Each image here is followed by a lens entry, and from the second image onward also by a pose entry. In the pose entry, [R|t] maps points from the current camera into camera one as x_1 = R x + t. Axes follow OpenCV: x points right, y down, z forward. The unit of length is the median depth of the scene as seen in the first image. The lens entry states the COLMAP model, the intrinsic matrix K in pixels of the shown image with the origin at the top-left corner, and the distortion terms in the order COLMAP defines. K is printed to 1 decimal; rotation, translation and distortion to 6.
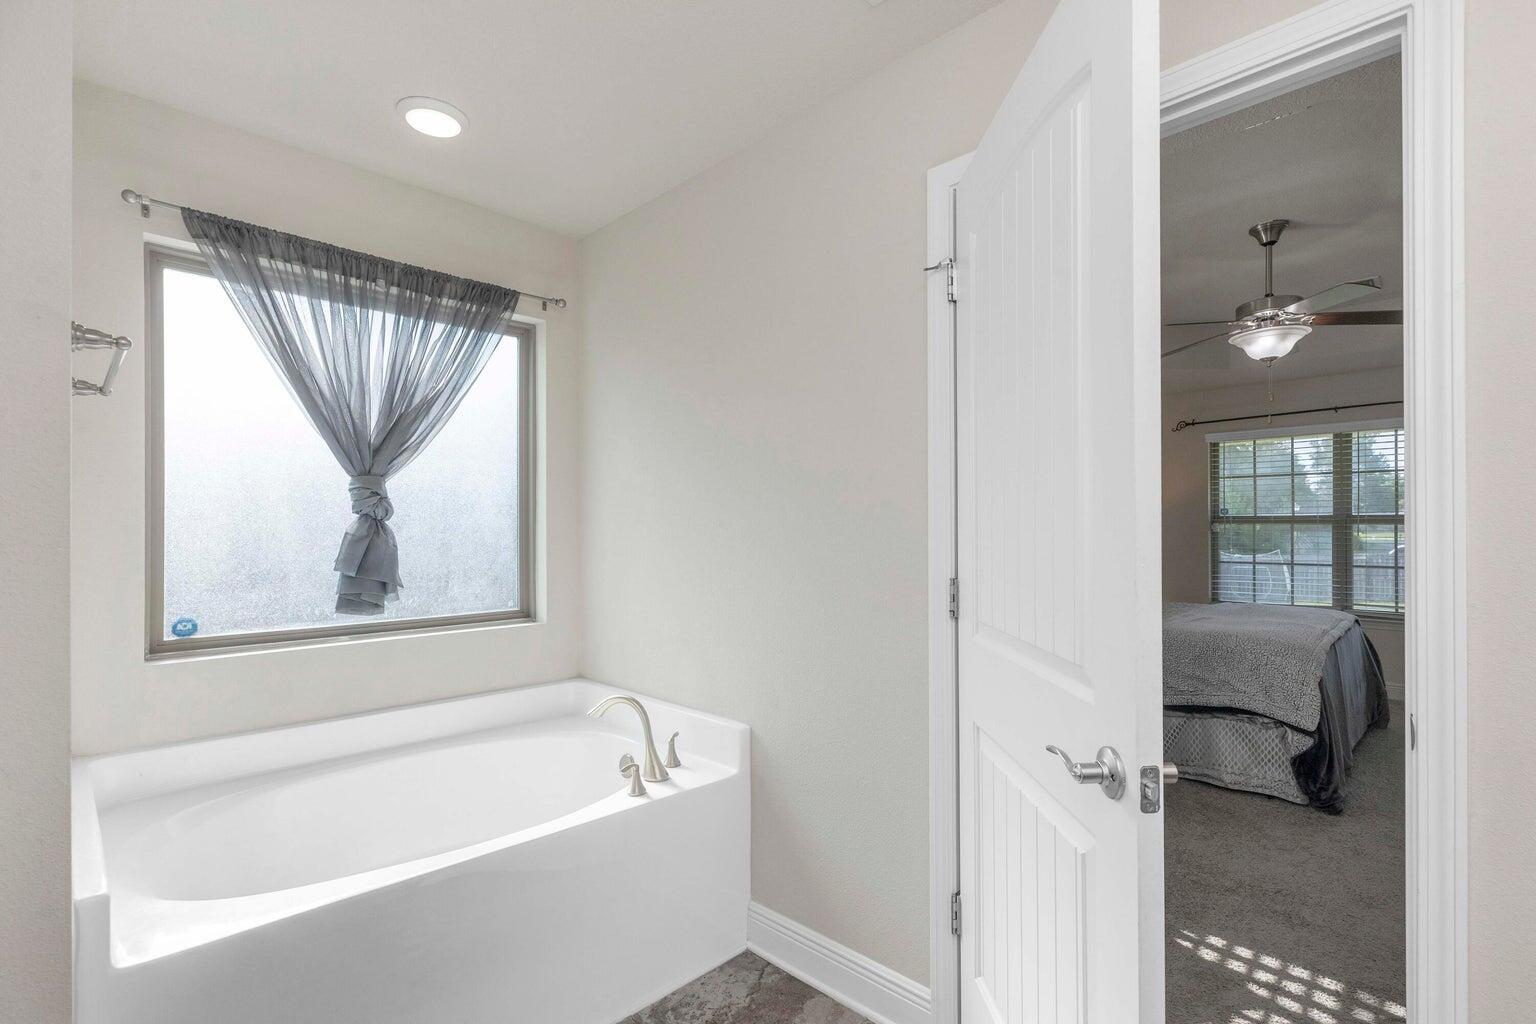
lens RADIAL K [[716.8, 0, 779.8], [0, 716.8, 521.2], [0, 0, 1]] dist [0.005450, -0.000545]
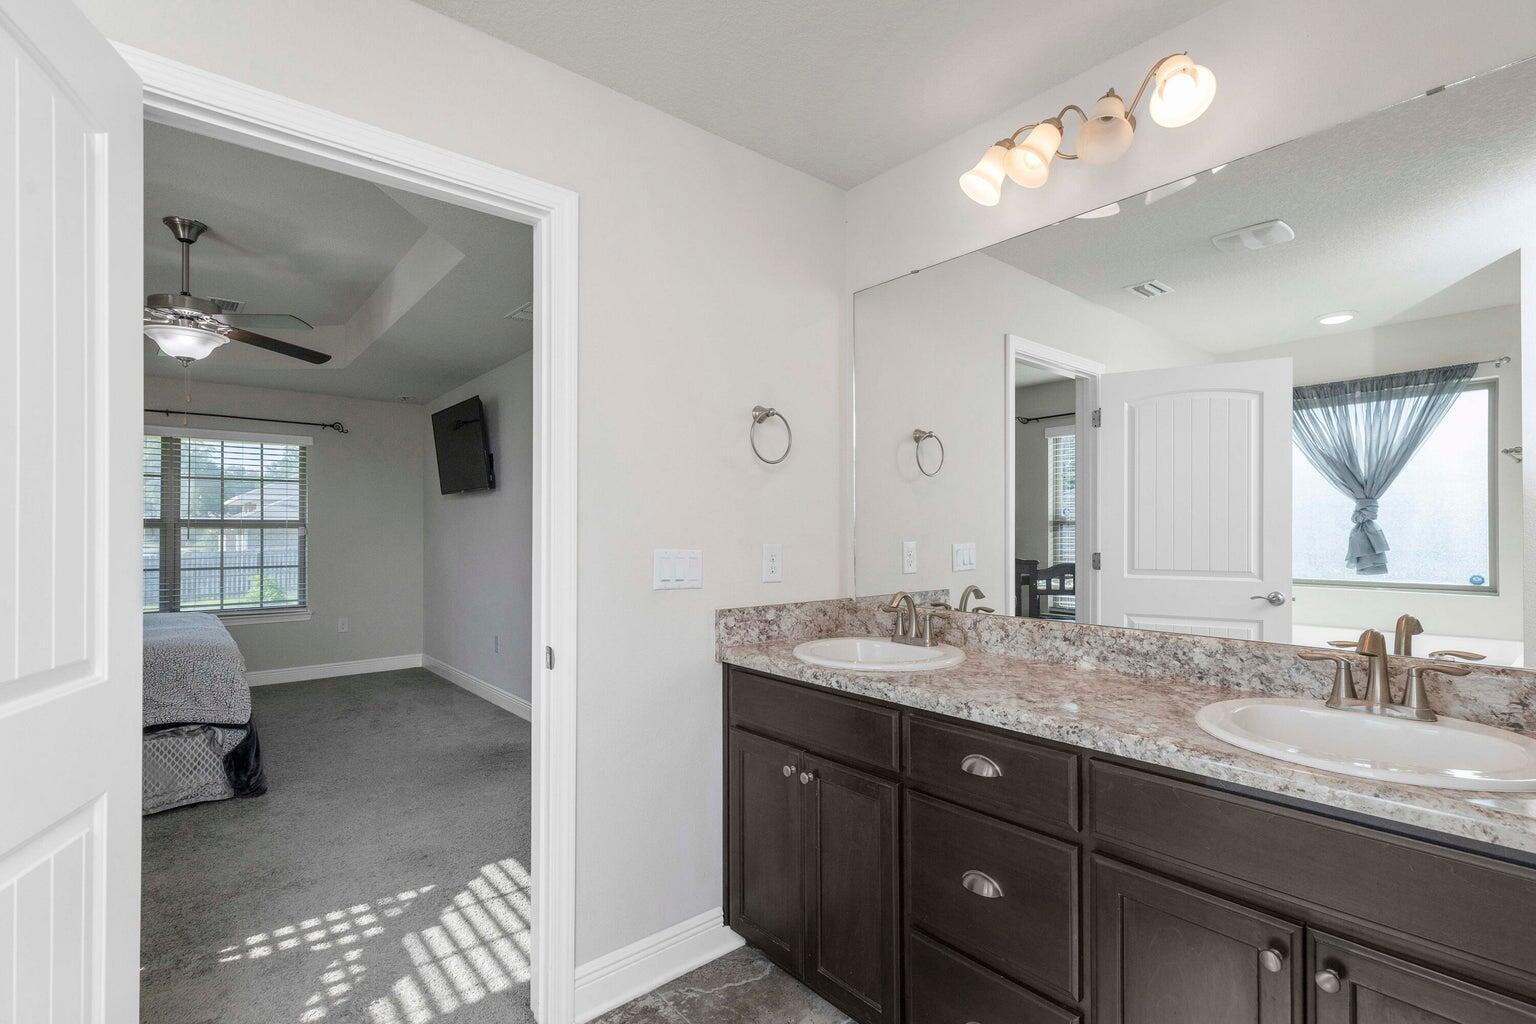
lens RADIAL K [[716.8, 0, 775.3], [0, 716.8, 514.4], [0, 0, 1]] dist [0.005450, -0.000545]
pose [[0.088580, 0.020571, 0.995857, -0.241397], [-0.004784, 0.999784, -0.020227, 0.002054], [-0.996058, -0.002972, 0.088659, 0.126048]]
